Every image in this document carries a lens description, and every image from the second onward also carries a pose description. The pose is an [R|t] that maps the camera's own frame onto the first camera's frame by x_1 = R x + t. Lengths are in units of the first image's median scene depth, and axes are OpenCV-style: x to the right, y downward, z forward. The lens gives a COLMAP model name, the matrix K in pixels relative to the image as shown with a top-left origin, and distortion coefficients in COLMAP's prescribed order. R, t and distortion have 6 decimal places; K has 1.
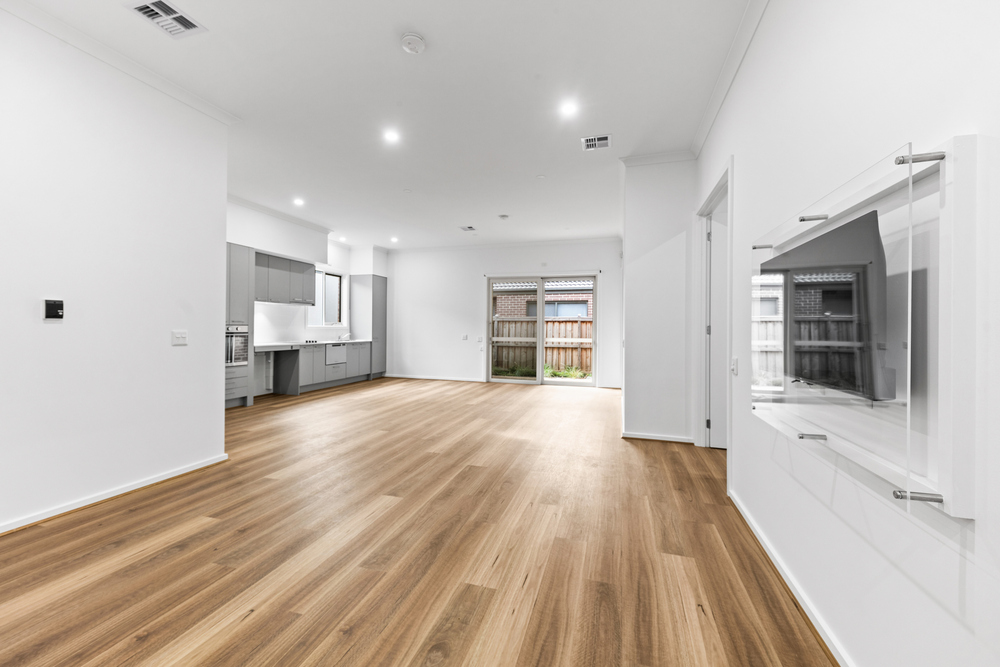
lens RADIAL K [[398.5, 0, 502.1], [0, 398.5, 324.5], [0, 0, 1]] dist [0.001447, 0.000264]
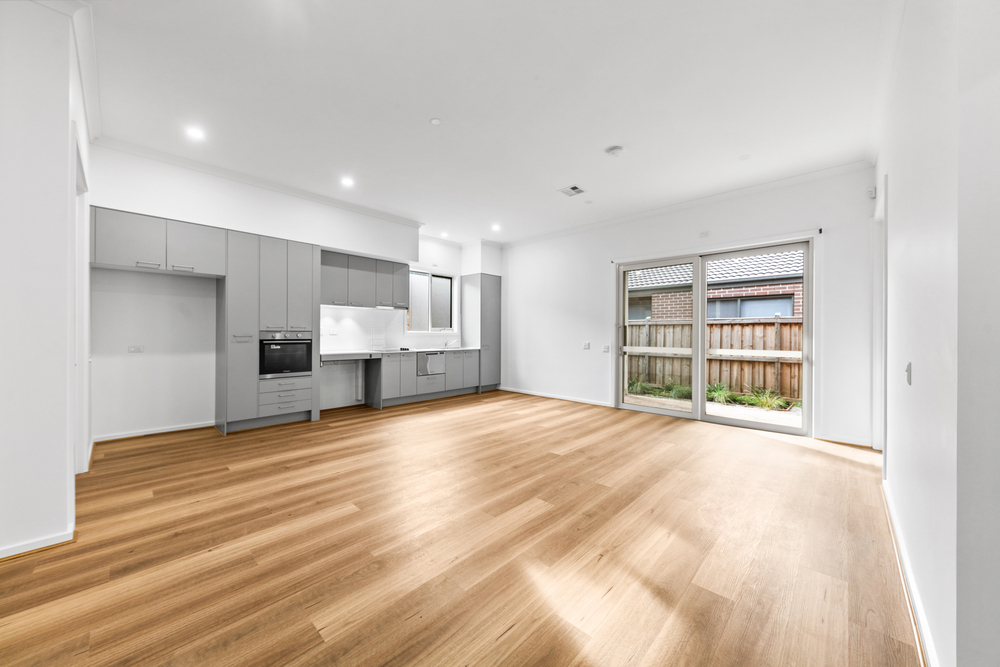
lens RADIAL K [[357.6, 0, 497.5], [0, 357.6, 333.2], [0, 0, 1]] dist [0.002831, 0.000167]
pose [[0.885895, -0.002810, -0.463876, 0.085062], [0.006181, 0.999964, 0.005747, 0.002993], [0.463844, -0.007958, 0.885881, 0.373206]]
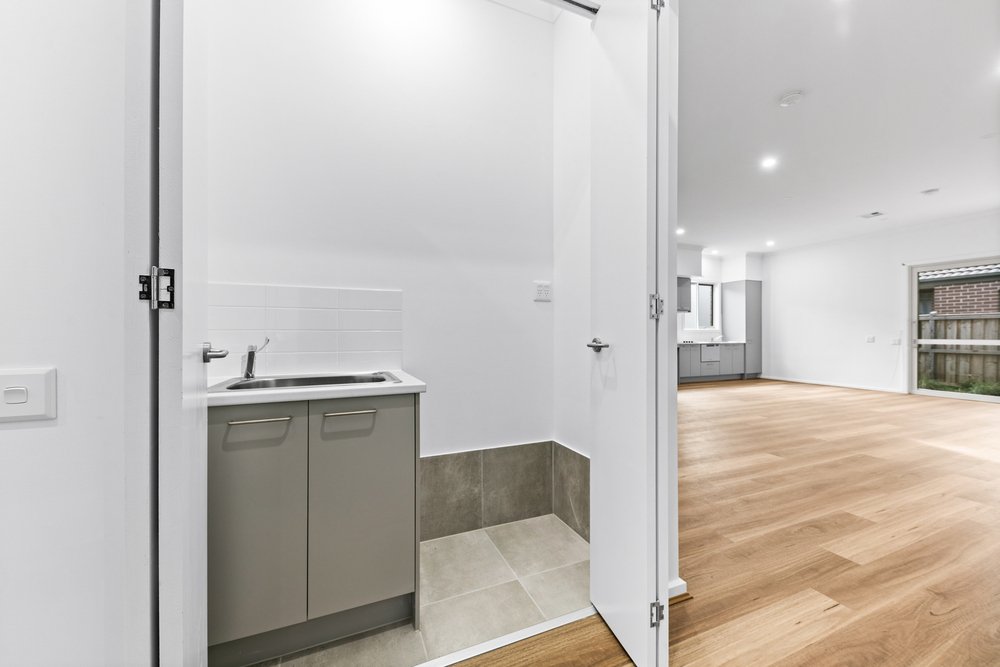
lens RADIAL K [[368.8, 0, 479.6], [0, 368.8, 336.1], [0, 0, 1]] dist [-0.010376, -0.000911]
pose [[0.596829, -0.004353, -0.802357, 0.039394], [0.013269, 0.999902, 0.004445, 0.011945], [0.802259, -0.013299, 0.596828, -0.174306]]
